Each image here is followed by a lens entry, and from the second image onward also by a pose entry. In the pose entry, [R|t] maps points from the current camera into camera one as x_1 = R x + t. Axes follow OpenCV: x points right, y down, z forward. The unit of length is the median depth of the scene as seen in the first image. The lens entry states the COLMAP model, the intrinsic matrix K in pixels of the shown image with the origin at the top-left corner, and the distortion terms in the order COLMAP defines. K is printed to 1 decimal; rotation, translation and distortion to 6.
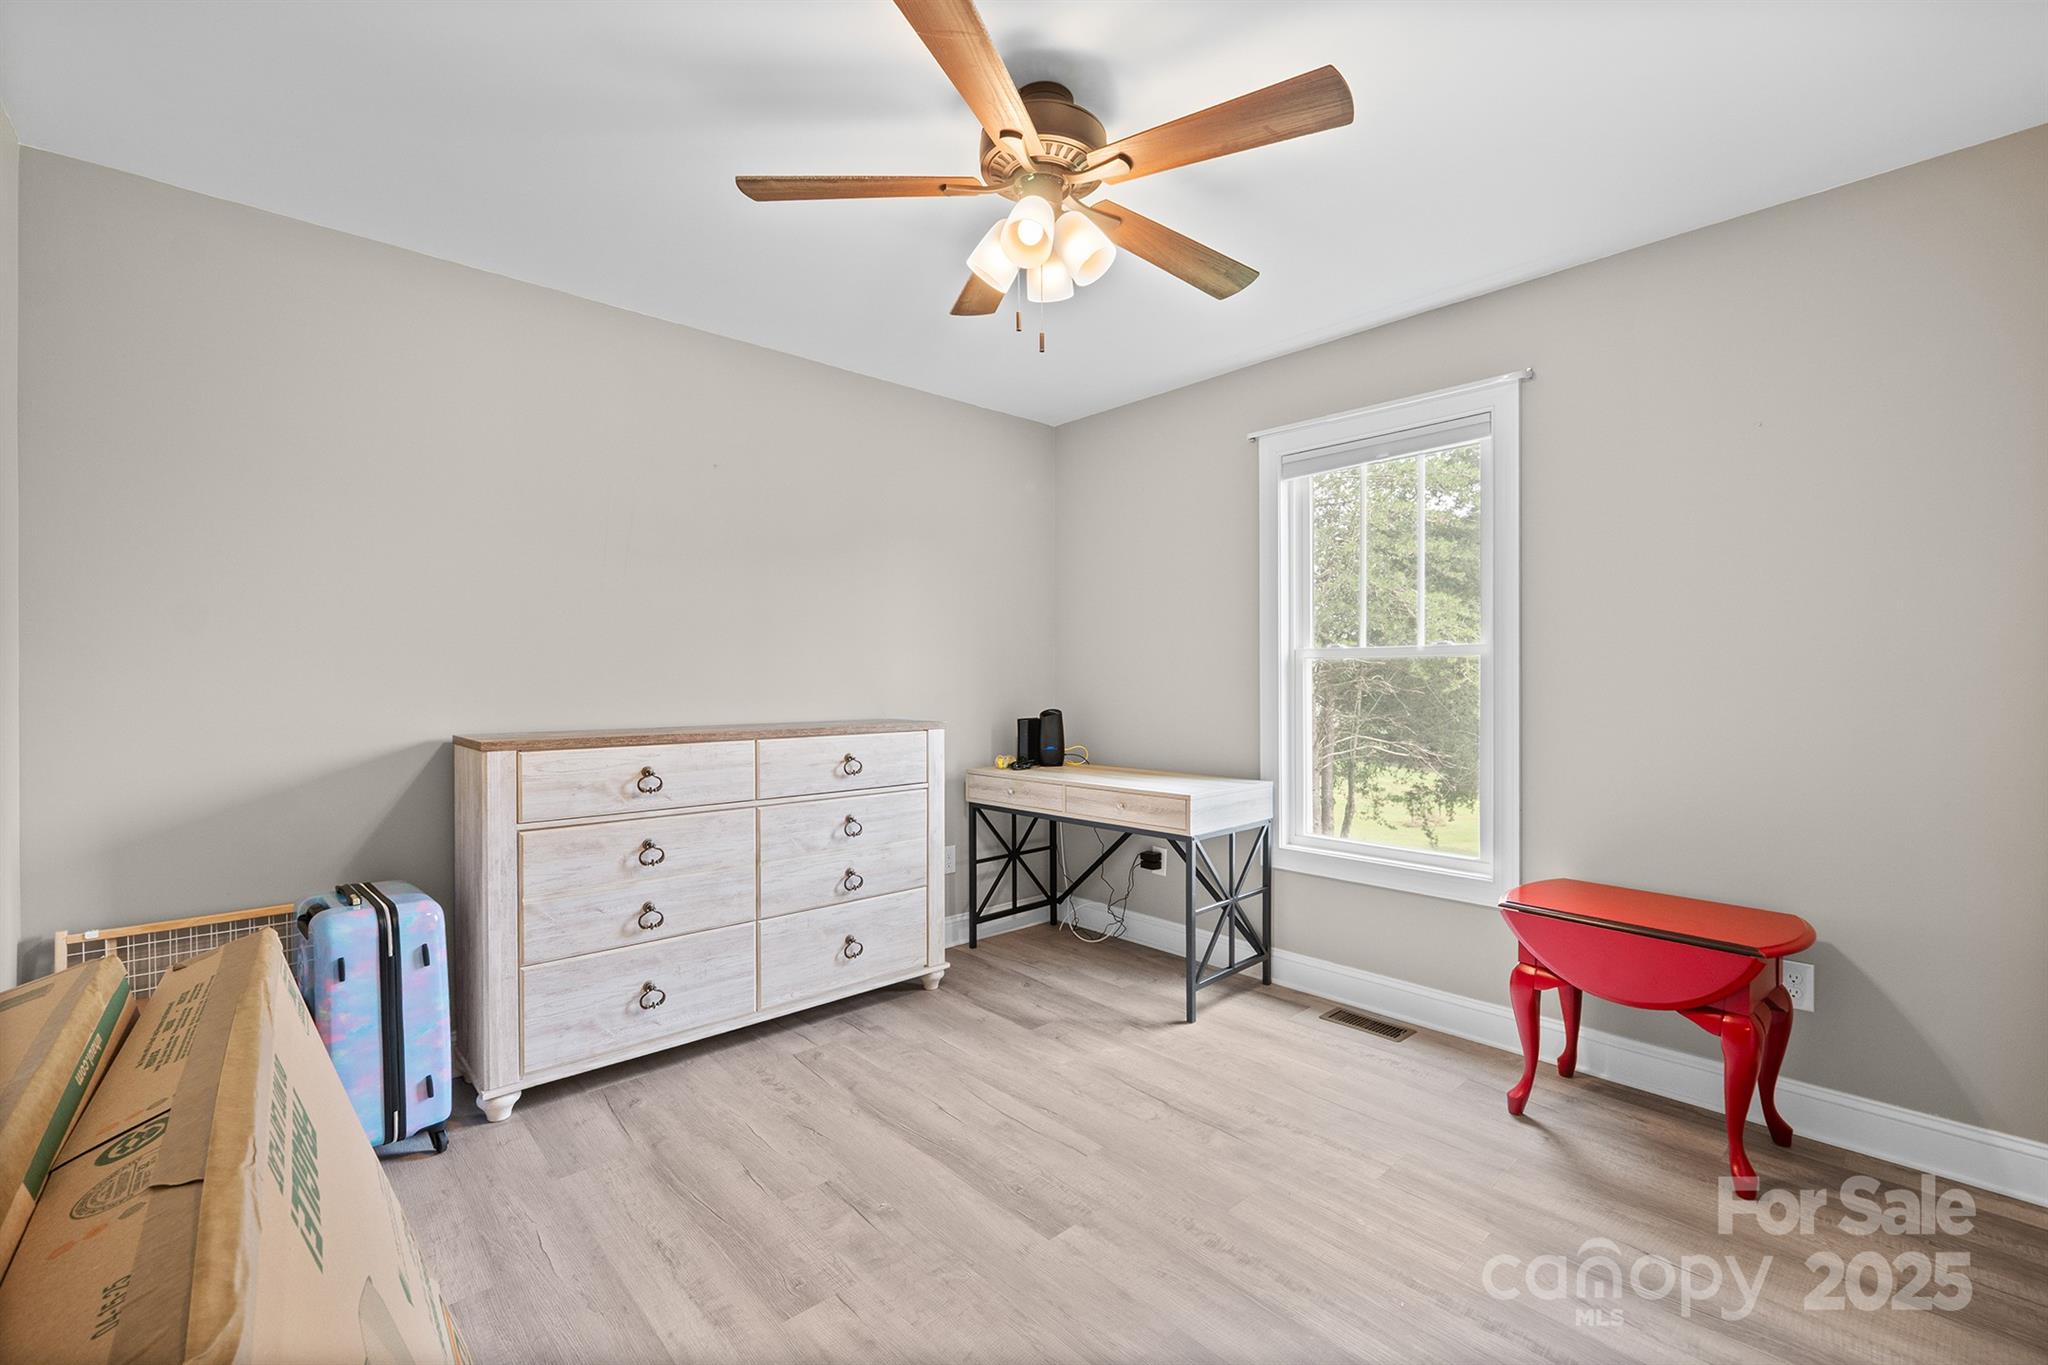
lens RADIAL K [[854.9, 0, 1024.0], [0, 854.9, 682.5], [0, 0, 1]] dist [-0.007948, -0.000252]
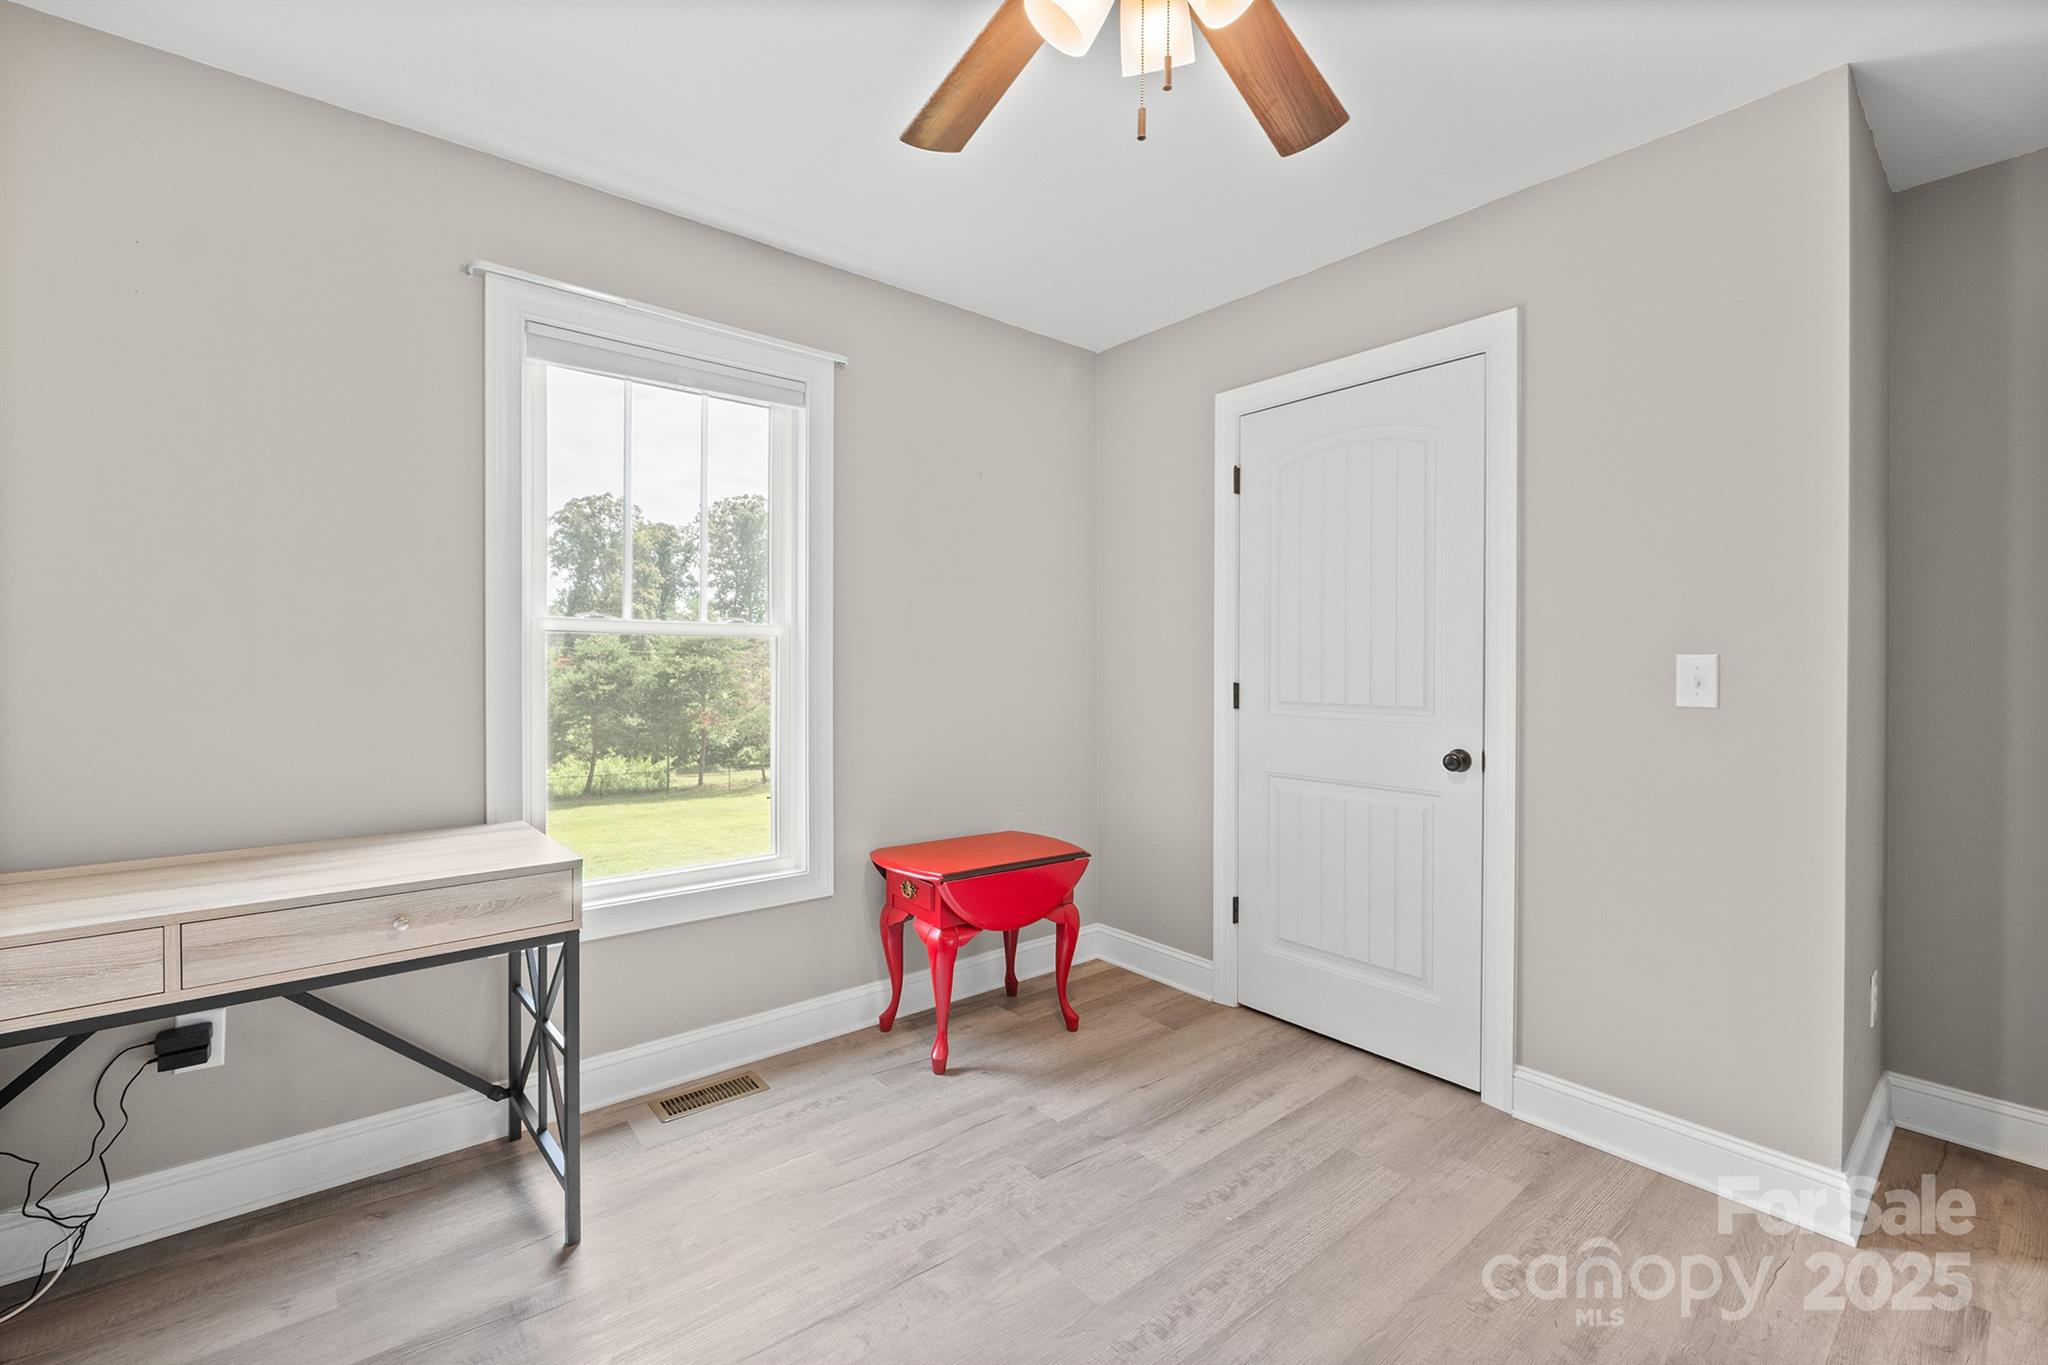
lens RADIAL K [[854.9, 0, 1024.0], [0, 854.9, 682.5], [0, 0, 1]] dist [-0.007948, -0.000252]
pose [[0.043810, -0.013849, 0.998944, -0.399775], [-0.001593, 0.999902, 0.013932, 0.001616], [-0.999039, -0.002202, 0.043783, 0.709364]]
